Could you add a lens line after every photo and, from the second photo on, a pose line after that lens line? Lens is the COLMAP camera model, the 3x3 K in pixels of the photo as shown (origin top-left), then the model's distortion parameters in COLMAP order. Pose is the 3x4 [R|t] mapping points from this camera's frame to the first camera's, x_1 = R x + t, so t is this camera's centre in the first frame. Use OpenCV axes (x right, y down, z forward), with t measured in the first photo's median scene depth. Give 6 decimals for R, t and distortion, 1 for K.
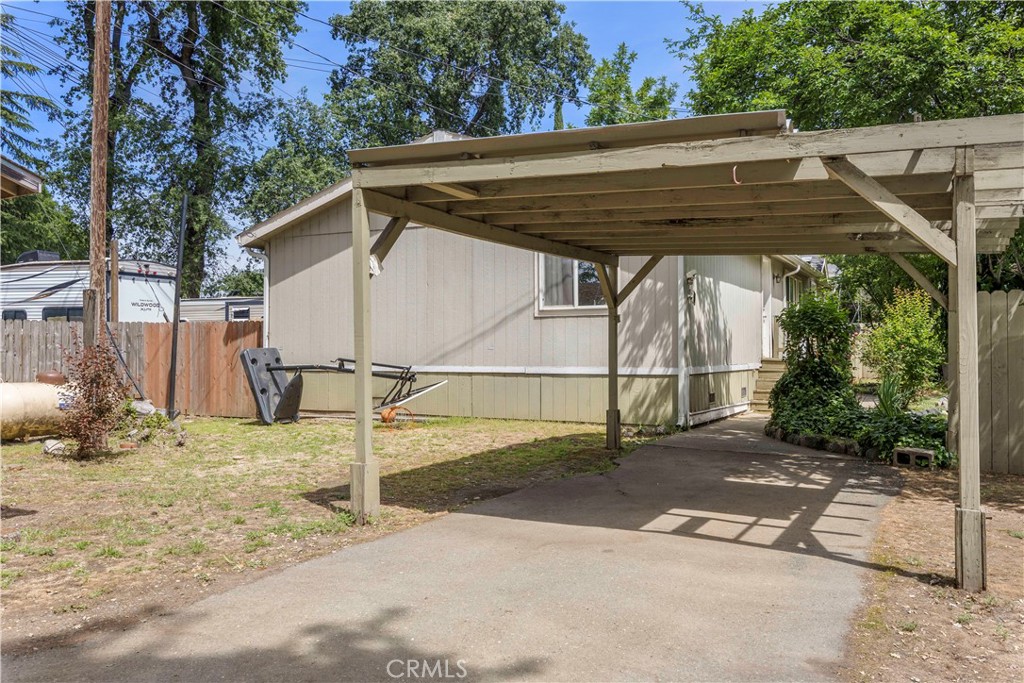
lens RADIAL K [[880.8, 0, 509.1], [0, 880.8, 341.0], [0, 0, 1]] dist [0.012636, 0.005344]
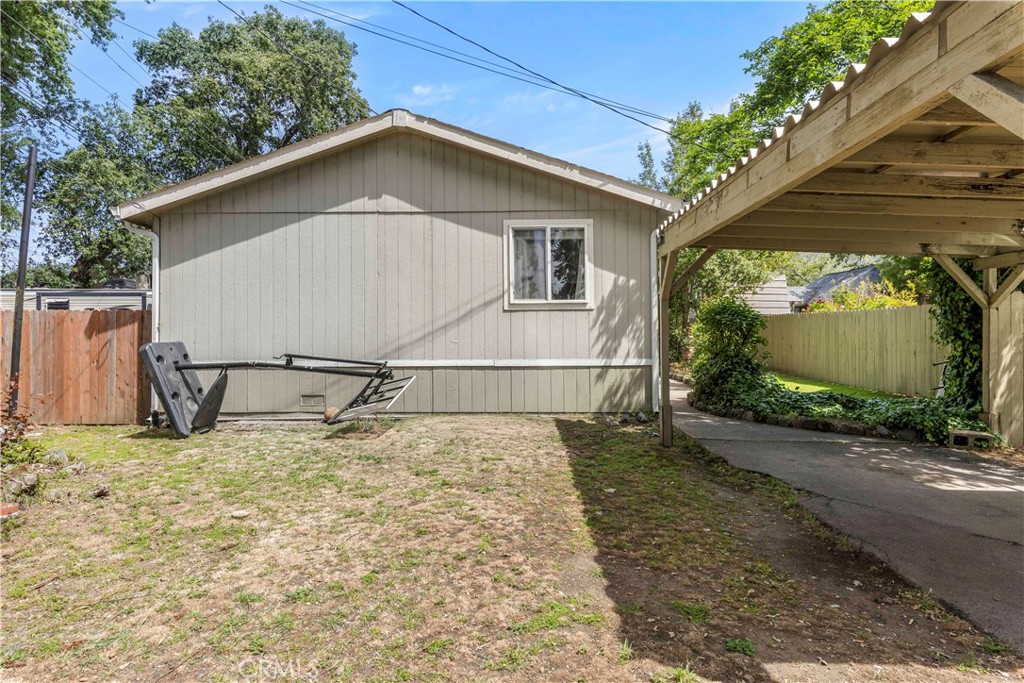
lens RADIAL K [[551.2, 0, 512.7], [0, 551.2, 336.6], [0, 0, 1]] dist [0.007147, -0.004377]
pose [[0.891193, -0.001753, 0.453620, -0.232489], [-0.000554, 0.999988, 0.004953, 0.000026], [-0.453623, -0.004666, 0.891181, 0.407669]]
